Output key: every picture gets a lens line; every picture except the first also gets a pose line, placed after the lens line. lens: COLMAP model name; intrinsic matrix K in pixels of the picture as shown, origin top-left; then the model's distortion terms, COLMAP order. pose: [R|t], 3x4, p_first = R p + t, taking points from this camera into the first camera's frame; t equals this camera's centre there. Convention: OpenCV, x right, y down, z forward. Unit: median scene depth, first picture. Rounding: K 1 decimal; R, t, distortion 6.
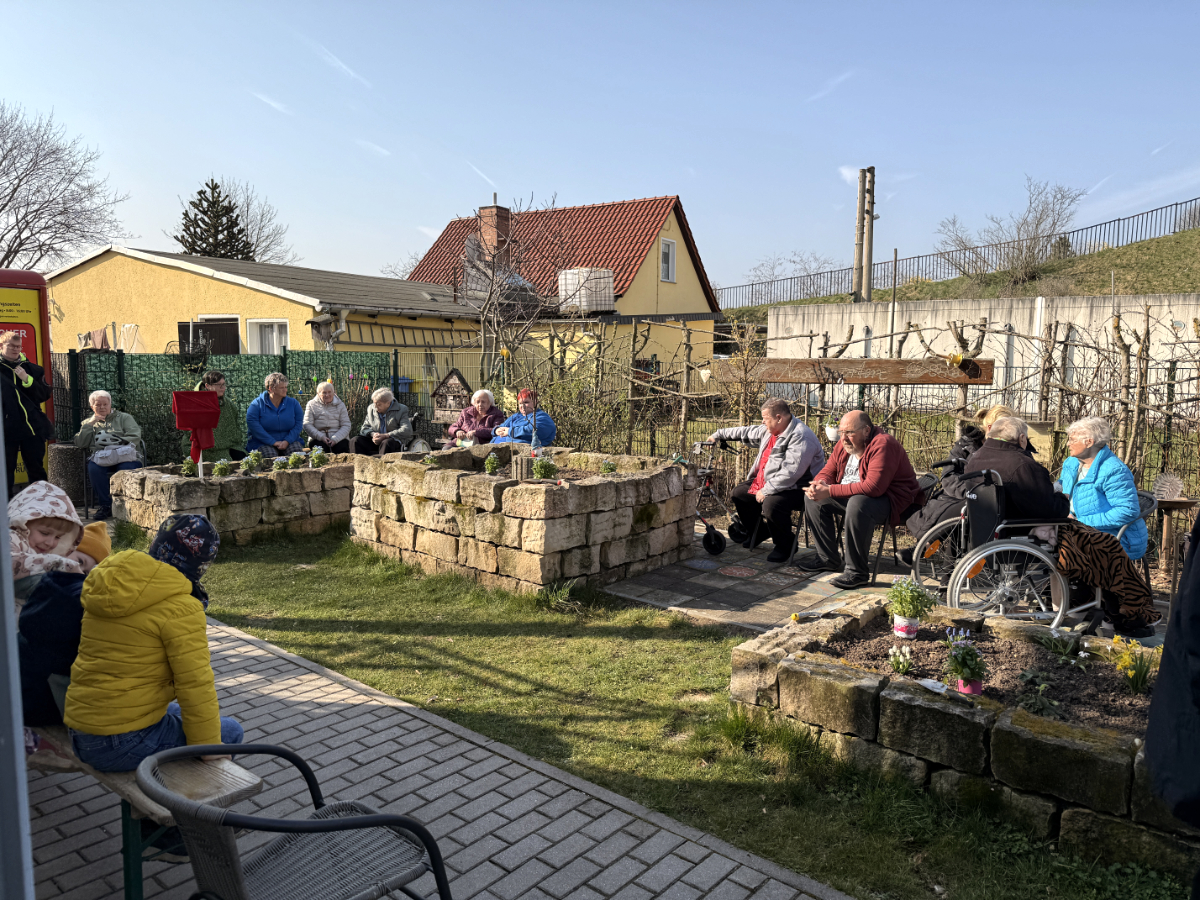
lens RADIAL K [[804.2, 0, 600.0], [0, 804.2, 450.0], [0, 0, 1]] dist [-0.004161, -0.007329]
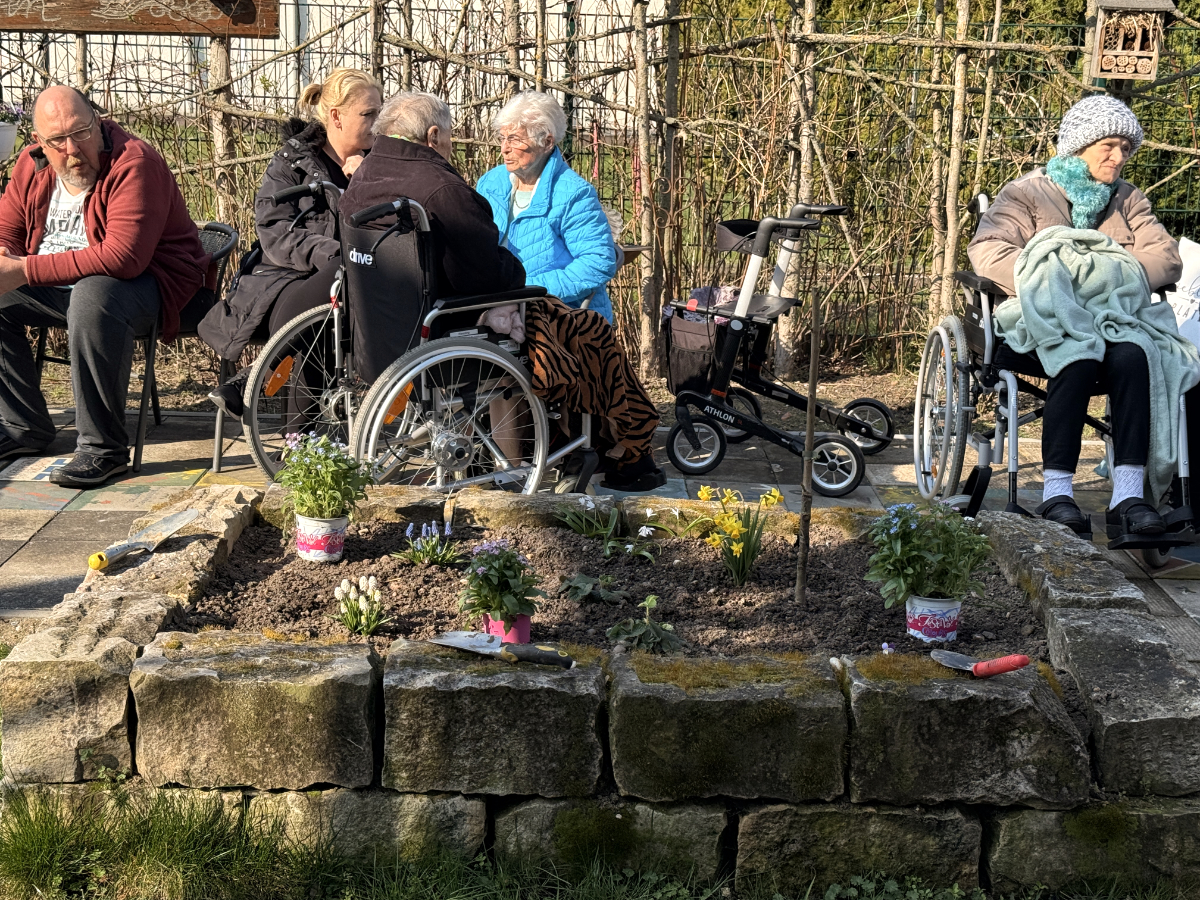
lens RADIAL K [[1680.6, 0, 600.0], [0, 1680.6, 450.0], [0, 0, 1]] dist [0.138171, 0.042410]
pose [[0.774194, -0.137747, 0.617778, -0.109647], [0.044772, 0.985505, 0.163632, 0.015658], [-0.631363, -0.099024, 0.769139, 0.157836]]
